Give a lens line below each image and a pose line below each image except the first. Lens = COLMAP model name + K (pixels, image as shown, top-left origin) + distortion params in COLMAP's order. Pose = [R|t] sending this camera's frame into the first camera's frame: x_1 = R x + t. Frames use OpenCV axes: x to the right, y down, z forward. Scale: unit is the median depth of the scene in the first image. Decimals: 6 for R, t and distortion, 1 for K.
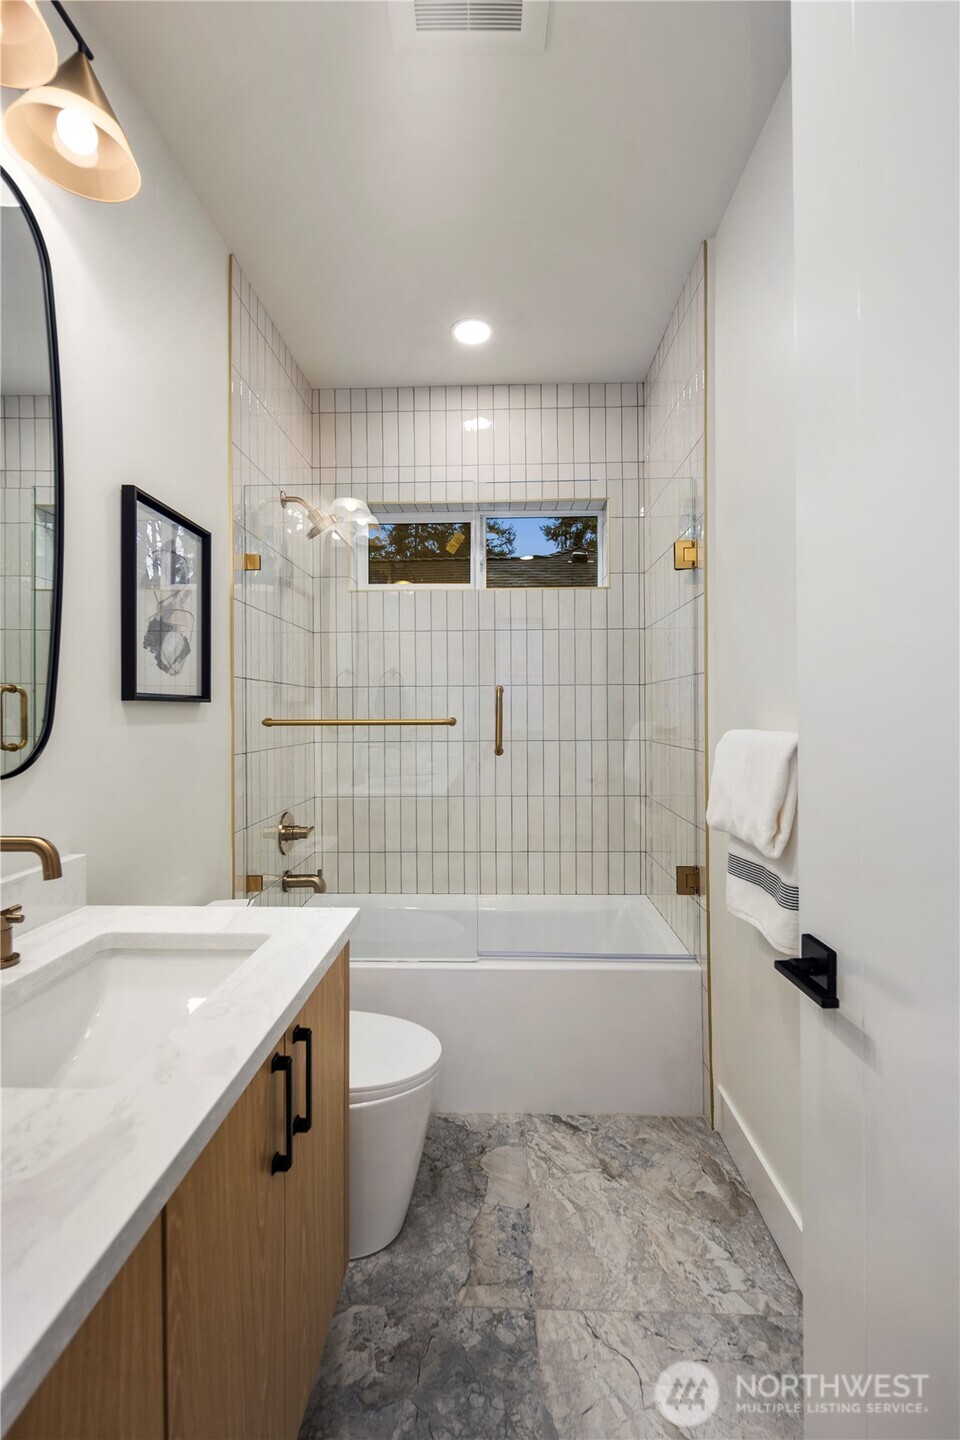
lens RADIAL K [[654.6, 0, 480.0], [0, 654.6, 720.0], [0, 0, 1]] dist [0.000787, 0.000197]
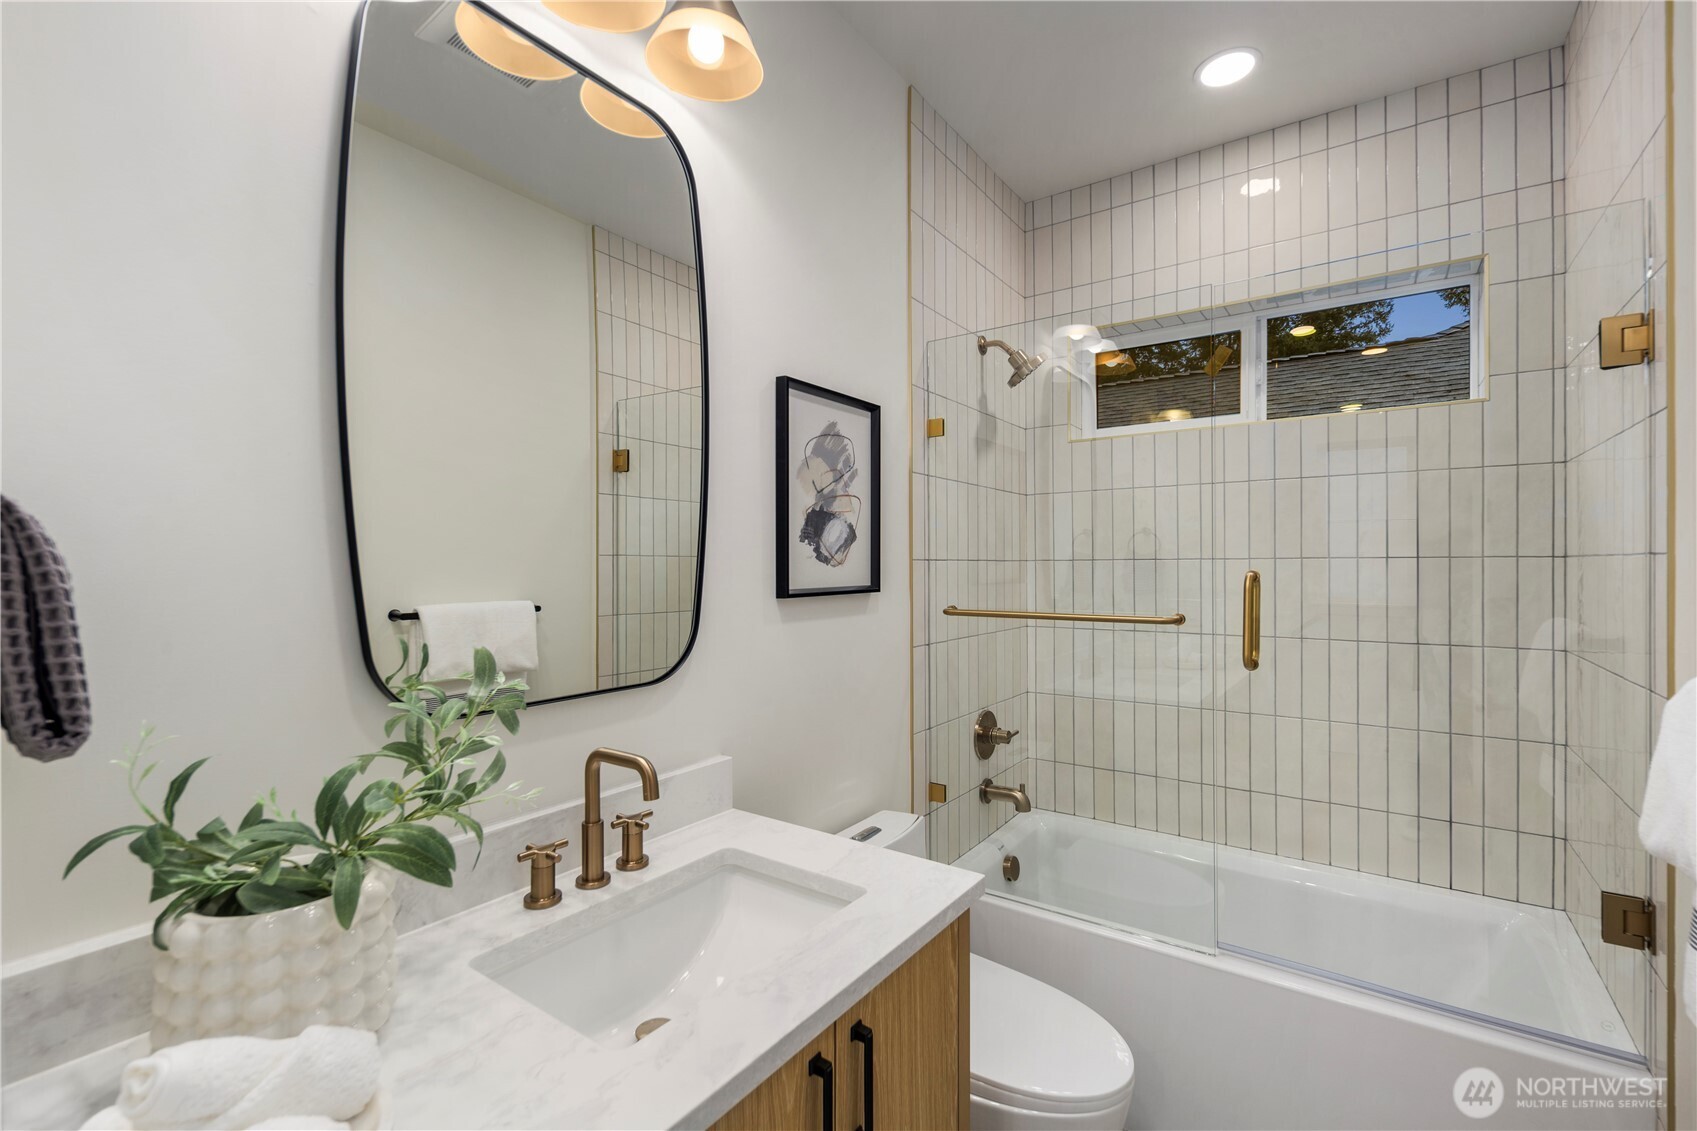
lens RADIAL K [[758.6, 0, 848.5], [0, 758.6, 565.5], [0, 0, 1]] dist [0.000483, -0.000756]
pose [[0.829429, 0.004974, -0.558591, 0.118491], [-0.002109, 0.999981, 0.005772, -0.058815], [0.558609, -0.003609, 0.829423, 0.085981]]
